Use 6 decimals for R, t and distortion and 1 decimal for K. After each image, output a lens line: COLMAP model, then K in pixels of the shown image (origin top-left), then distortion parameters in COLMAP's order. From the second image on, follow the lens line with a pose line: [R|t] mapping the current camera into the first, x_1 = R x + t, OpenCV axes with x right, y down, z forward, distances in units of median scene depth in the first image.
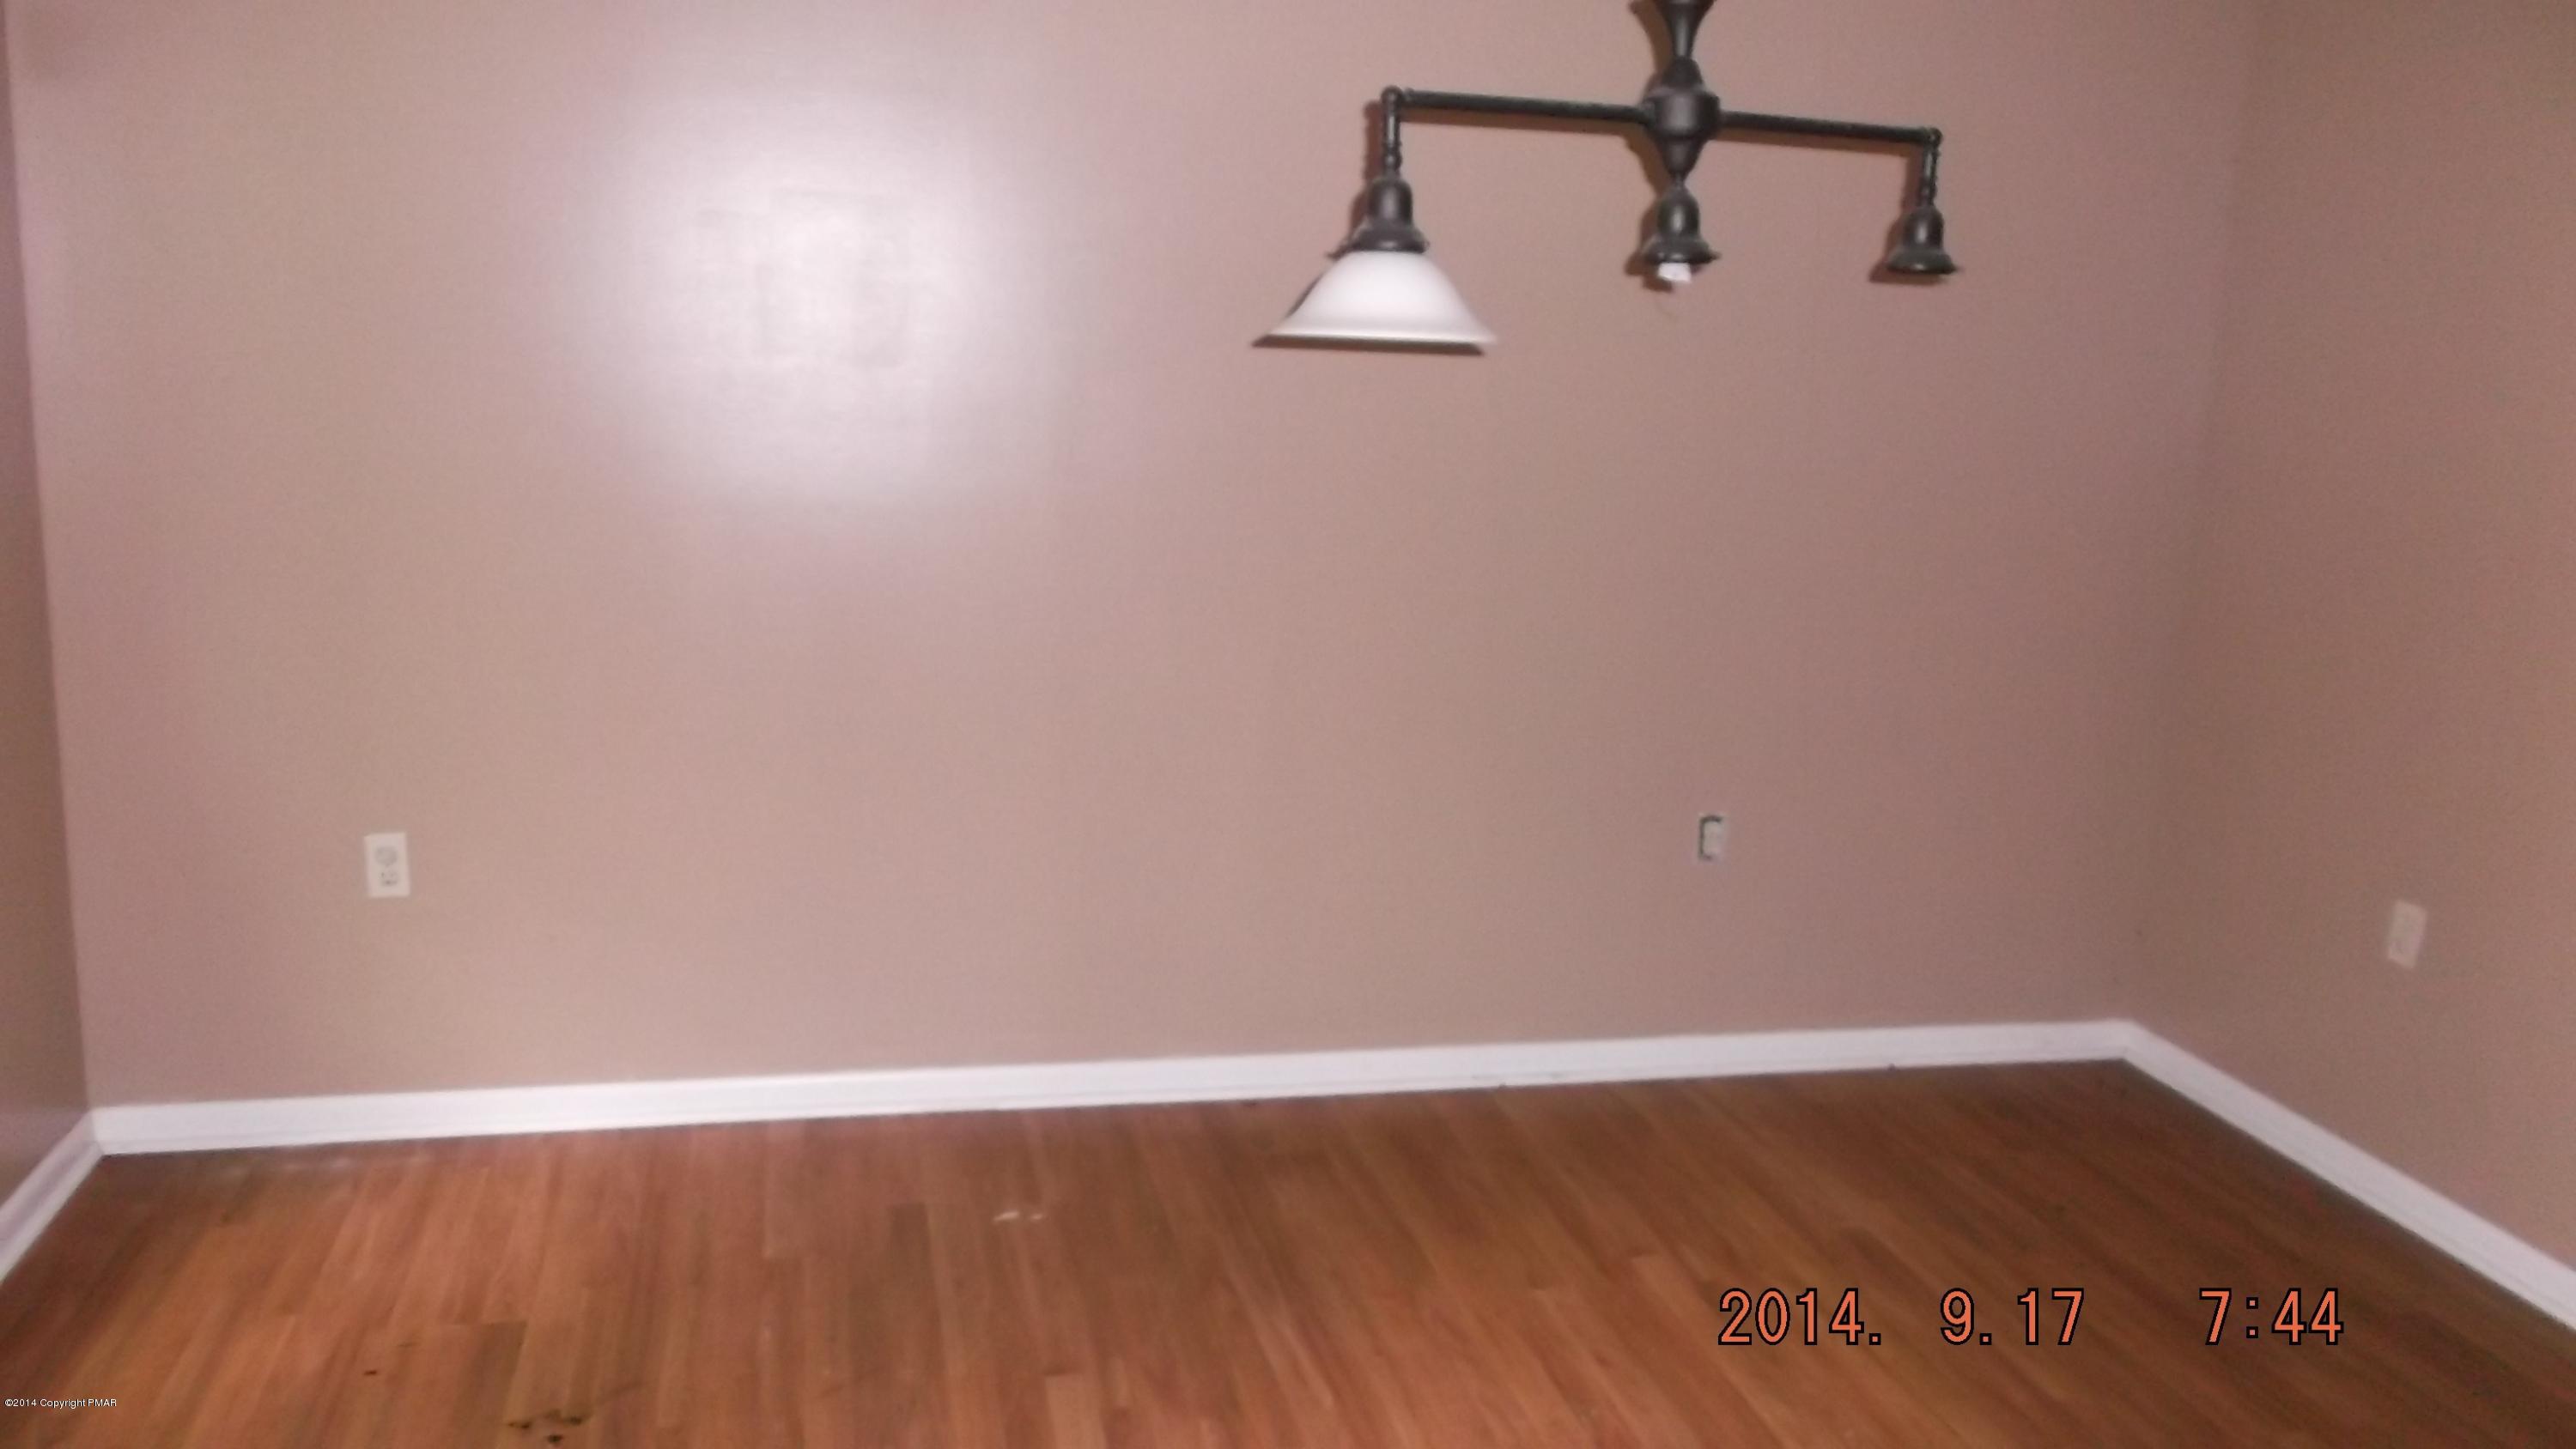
lens RADIAL K [[1949.9, 0, 1286.4], [0, 1949.9, 661.1], [0, 0, 1]] dist [0.002624, -0.000280]
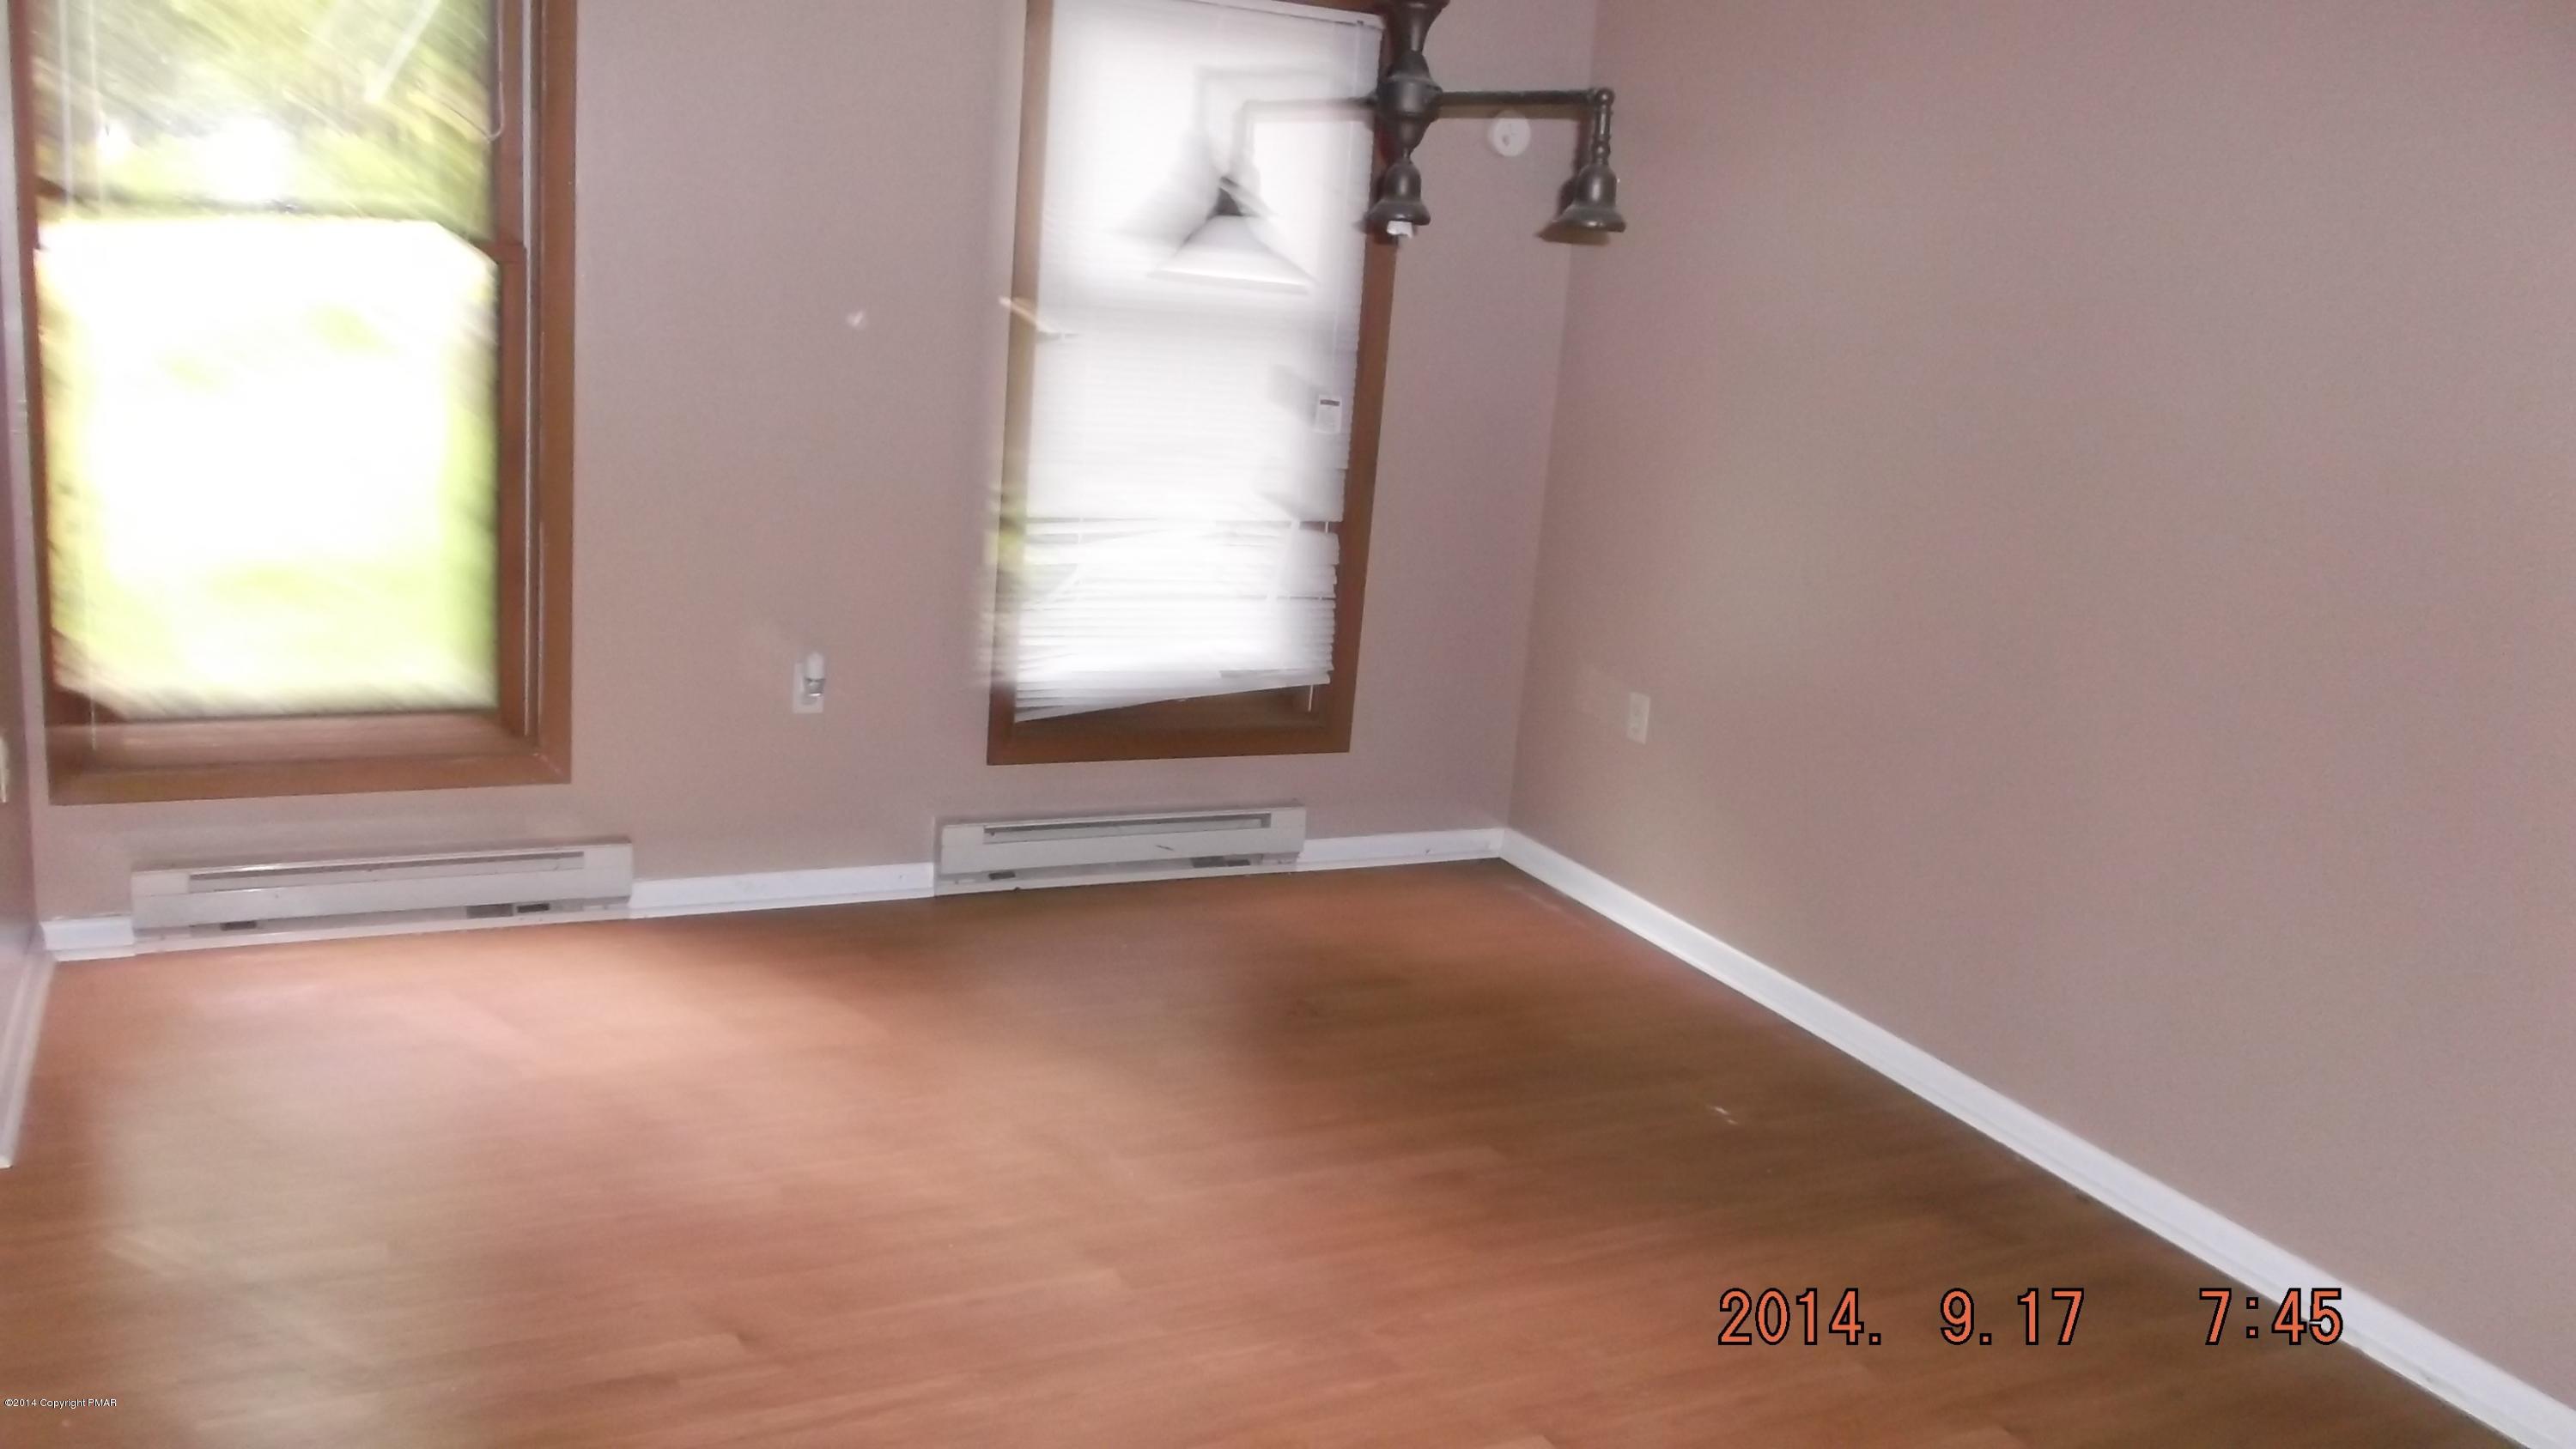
lens RADIAL K [[2027.7, 0, 1282.6], [0, 2027.7, 708.0], [0, 0, 1]] dist [-0.009946, -0.005808]
pose [[0.239557, 0.200722, -0.949907, 1.343937], [-0.231958, 0.961894, 0.144758, -0.078551], [0.942766, 0.185661, 0.276988, 0.614172]]
